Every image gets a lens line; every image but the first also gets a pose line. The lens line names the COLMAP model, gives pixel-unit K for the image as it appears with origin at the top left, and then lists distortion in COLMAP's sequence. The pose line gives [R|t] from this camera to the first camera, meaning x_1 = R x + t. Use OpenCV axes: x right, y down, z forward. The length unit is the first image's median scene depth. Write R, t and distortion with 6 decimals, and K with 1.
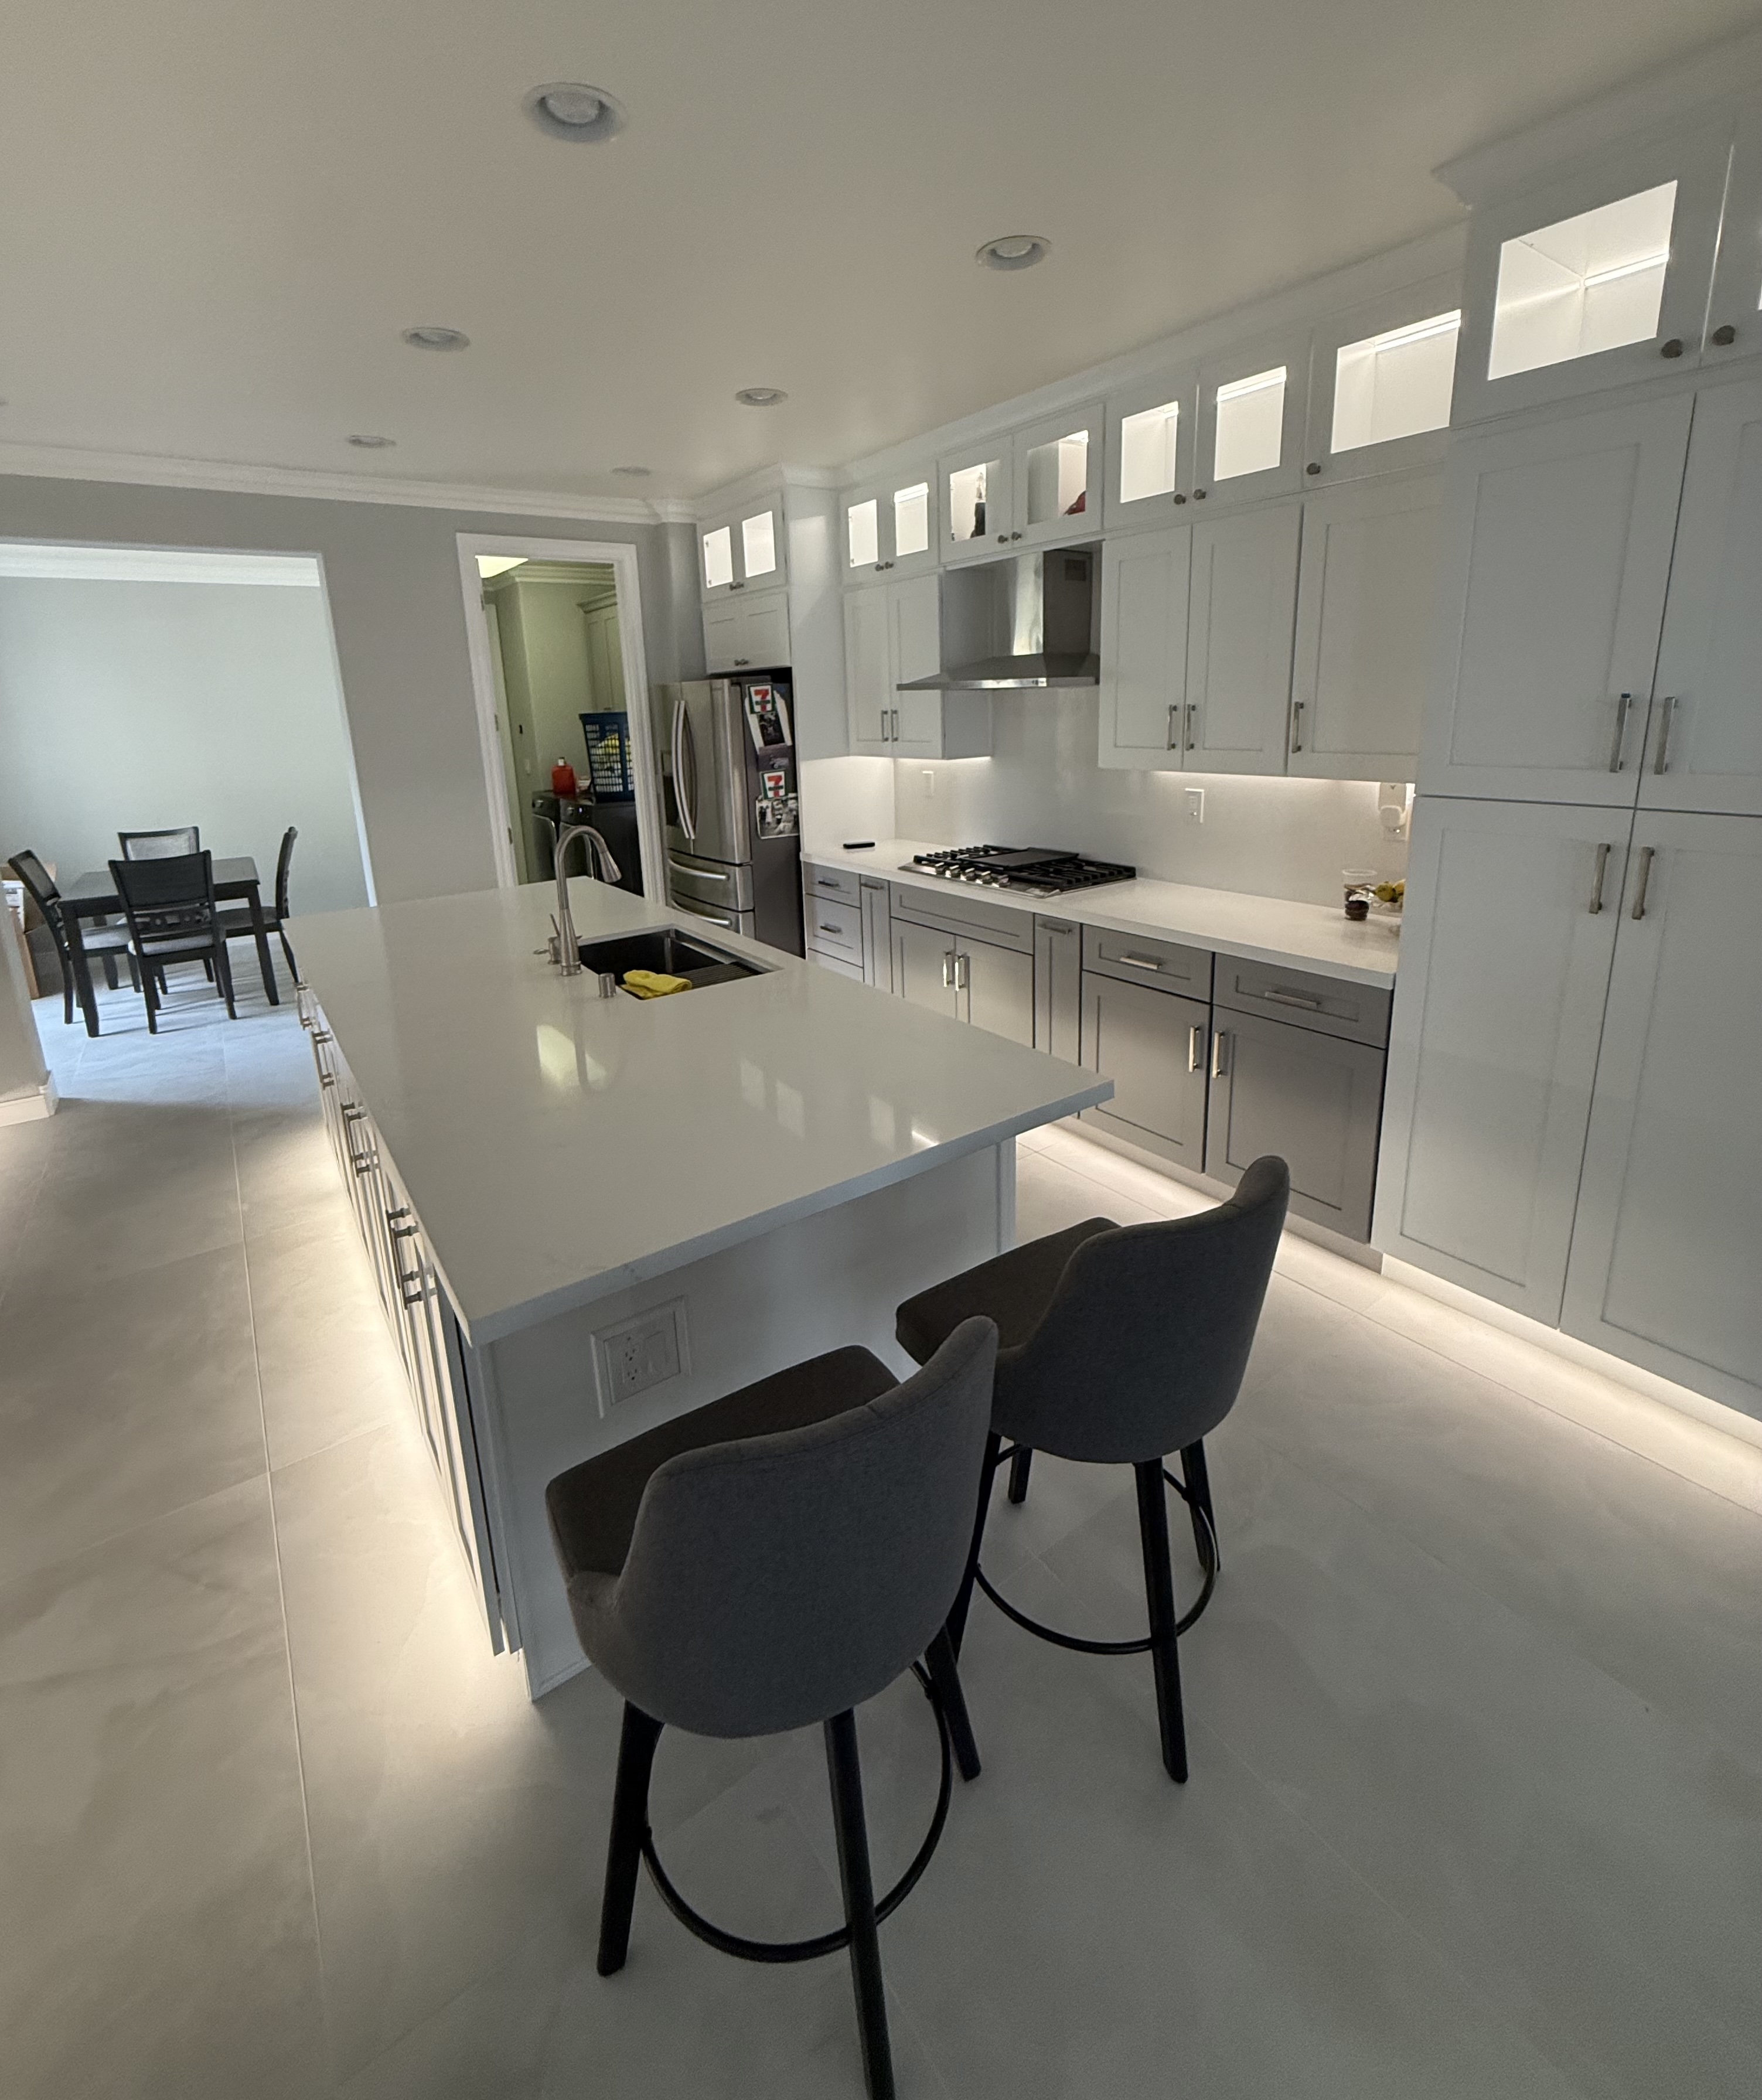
lens RADIAL K [[940.6, 0, 881.1], [0, 940.6, 916.6], [0, 0, 1]] dist [0.003155, -0.001233]
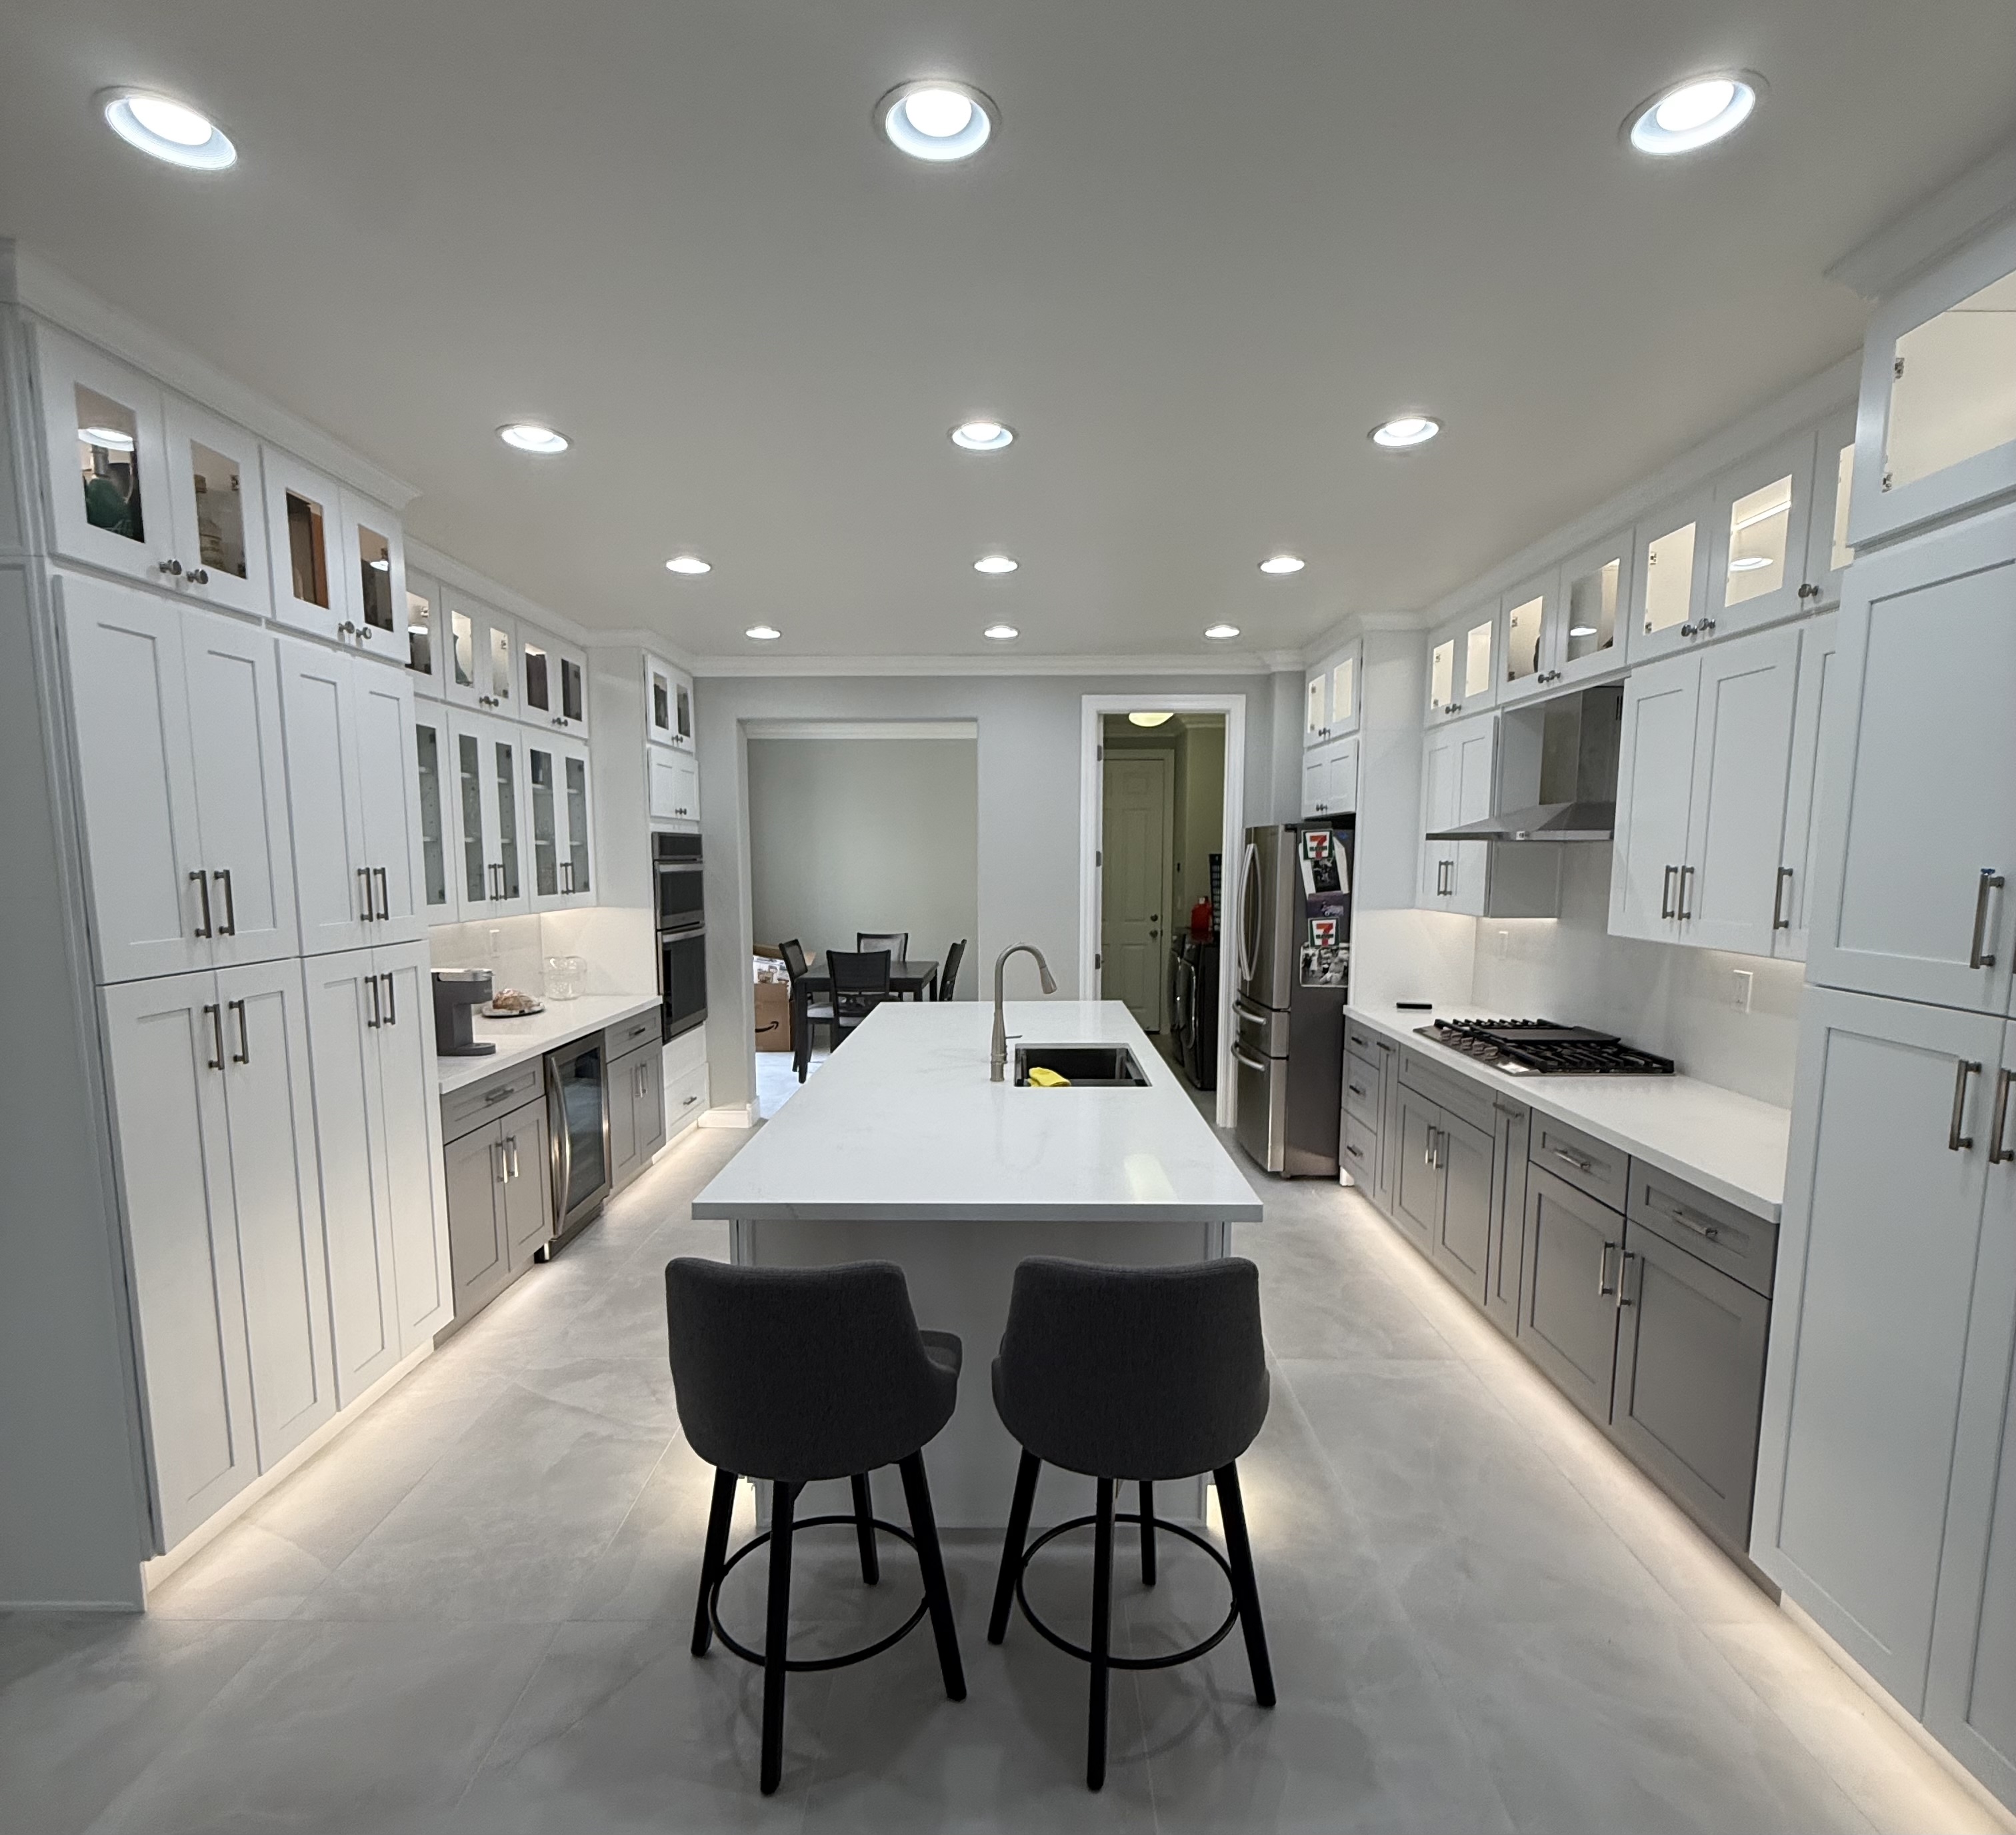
lens RADIAL K [[1091.0, 0, 1013.6], [0, 1091.0, 979.3], [0, 0, 1]] dist [0.036540, 0.004561]
pose [[0.806457, 0.101845, -0.582456, 0.368899], [-0.158810, 0.986168, -0.047449, 0.014154], [0.569567, 0.130765, 0.811476, -0.110274]]
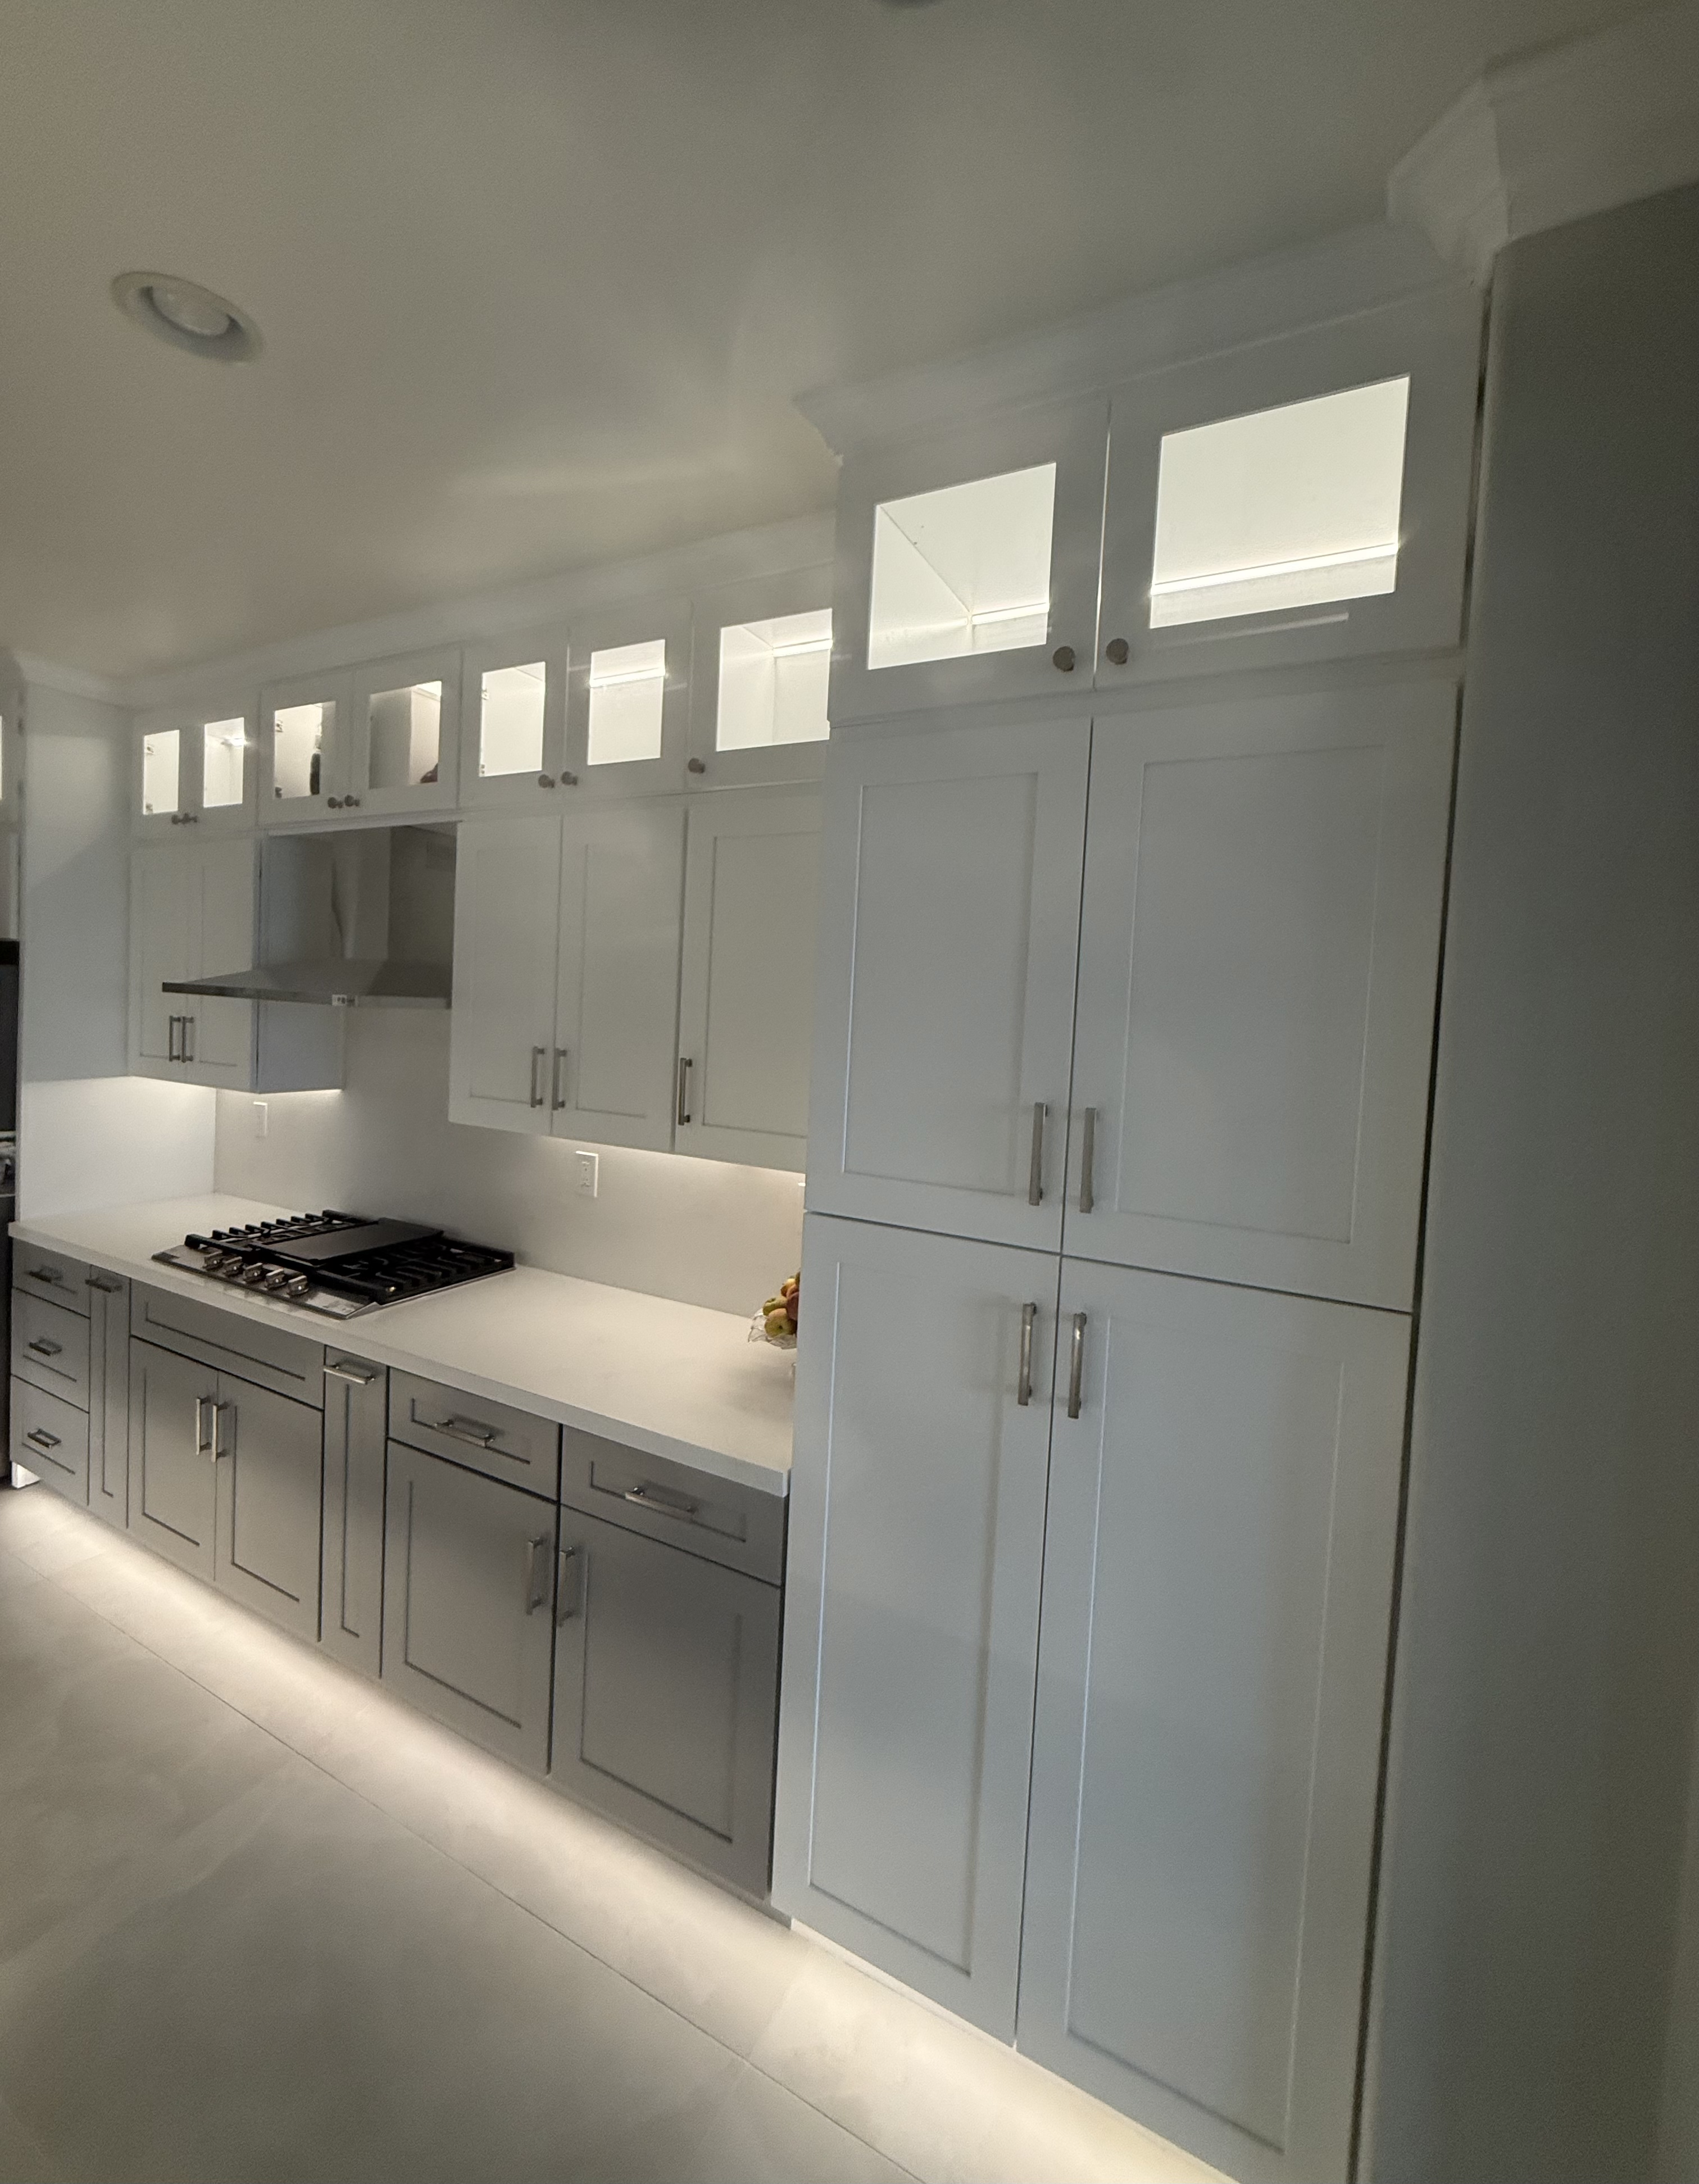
lens RADIAL K [[887.3, 0, 863.9], [0, 887.3, 1050.2], [0, 0, 1]] dist [-0.008853, 0.000450]
pose [[0.885307, 0.056359, 0.461578, 0.188774], [0.027196, 0.984654, -0.172388, -0.084564], [-0.464210, 0.165169, 0.870188, 0.248235]]
